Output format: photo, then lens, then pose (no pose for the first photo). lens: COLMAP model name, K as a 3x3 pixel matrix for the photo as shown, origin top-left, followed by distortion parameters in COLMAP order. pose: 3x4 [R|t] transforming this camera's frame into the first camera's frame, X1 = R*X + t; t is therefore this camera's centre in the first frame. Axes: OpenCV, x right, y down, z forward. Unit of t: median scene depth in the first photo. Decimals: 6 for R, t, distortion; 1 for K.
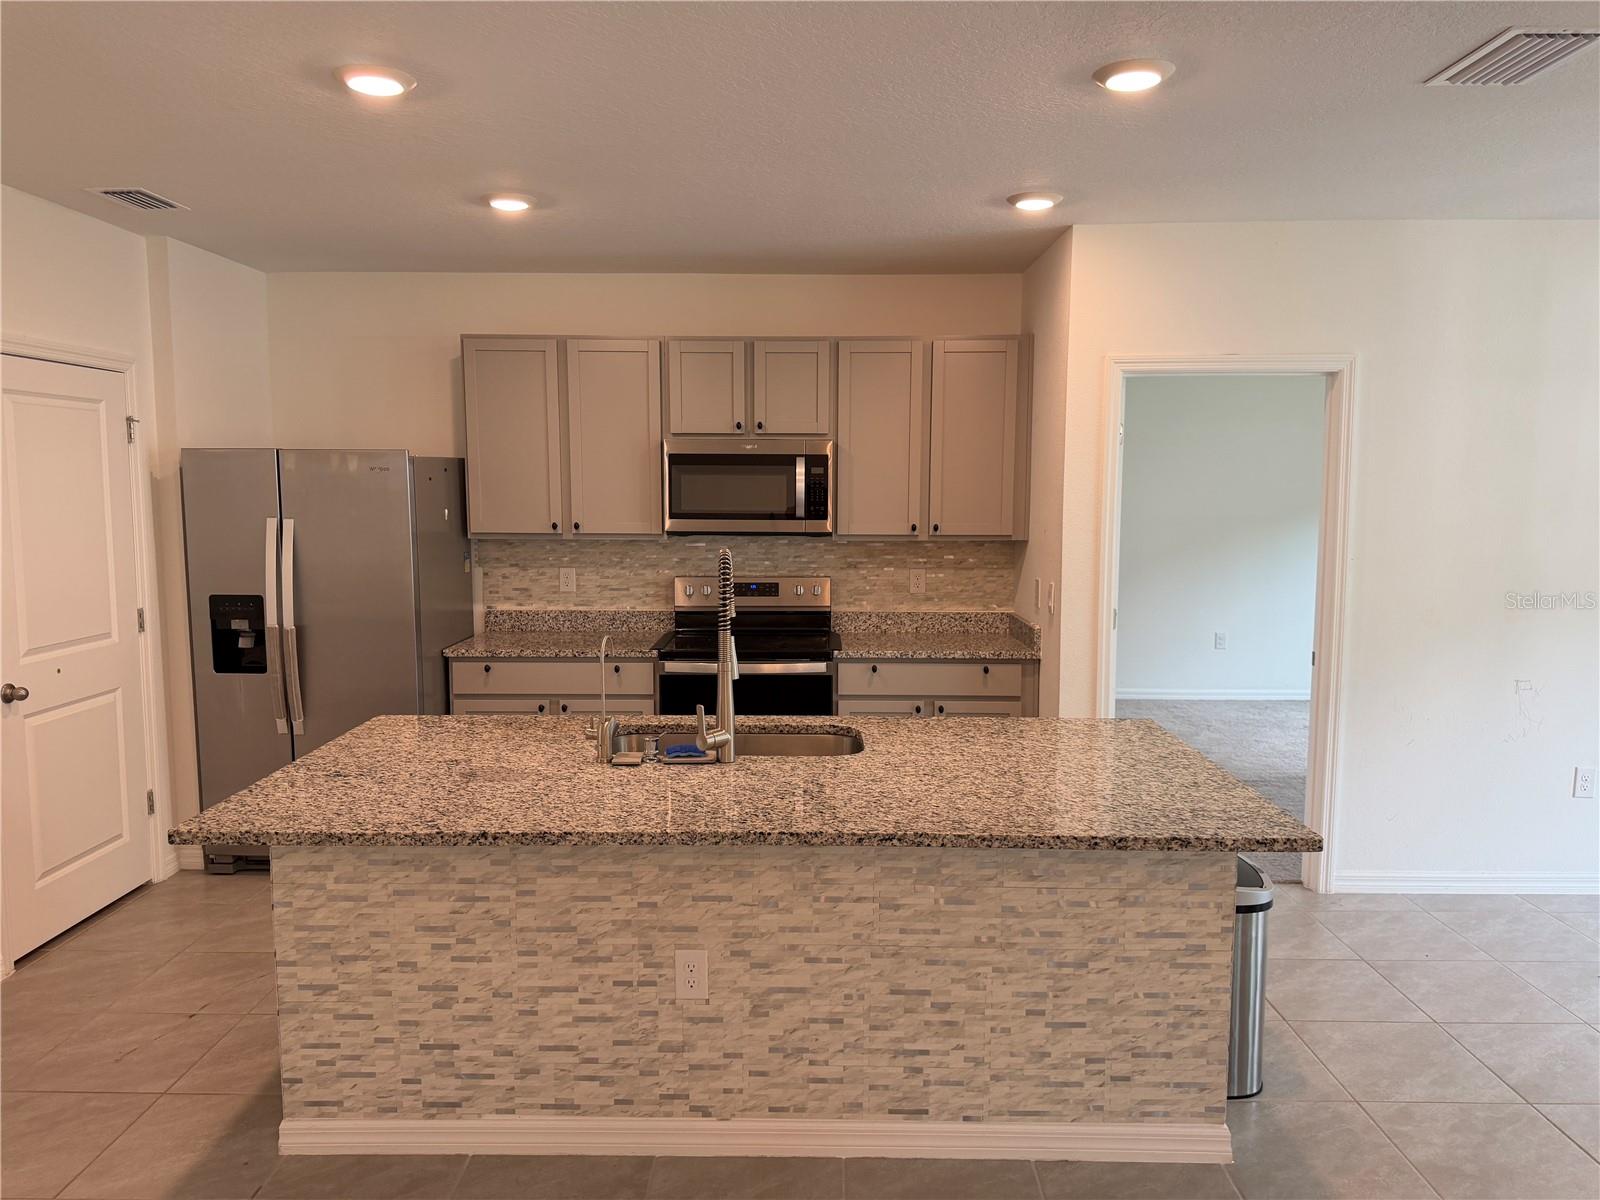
lens RADIAL K [[1129.3, 0, 791.3], [0, 1129.3, 603.6], [0, 0, 1]] dist [0.131945, -0.254300]
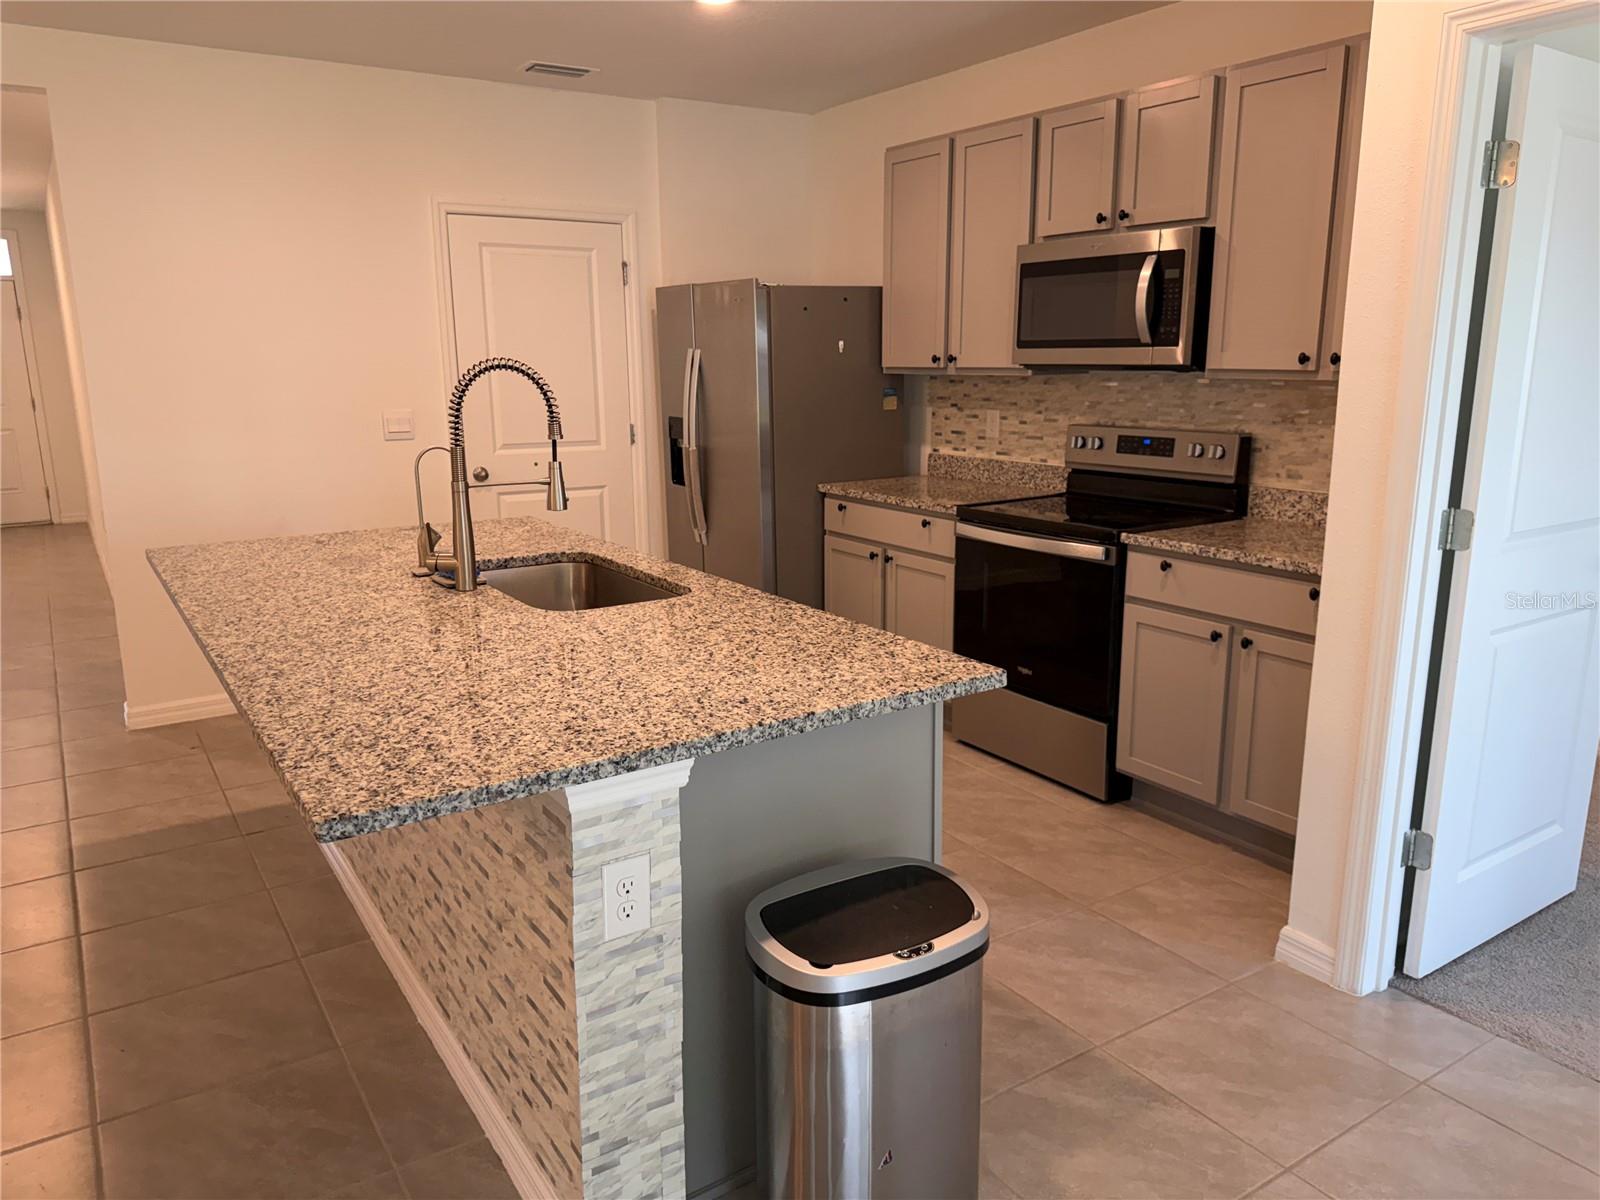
lens RADIAL K [[1129.3, 0, 791.3], [0, 1129.3, 603.6], [0, 0, 1]] dist [0.131945, -0.254300]
pose [[0.561145, 0.174128, -0.809195, 0.494983], [-0.080488, 0.984468, 0.156029, -0.009434], [0.823795, -0.022425, 0.566444, 0.403275]]
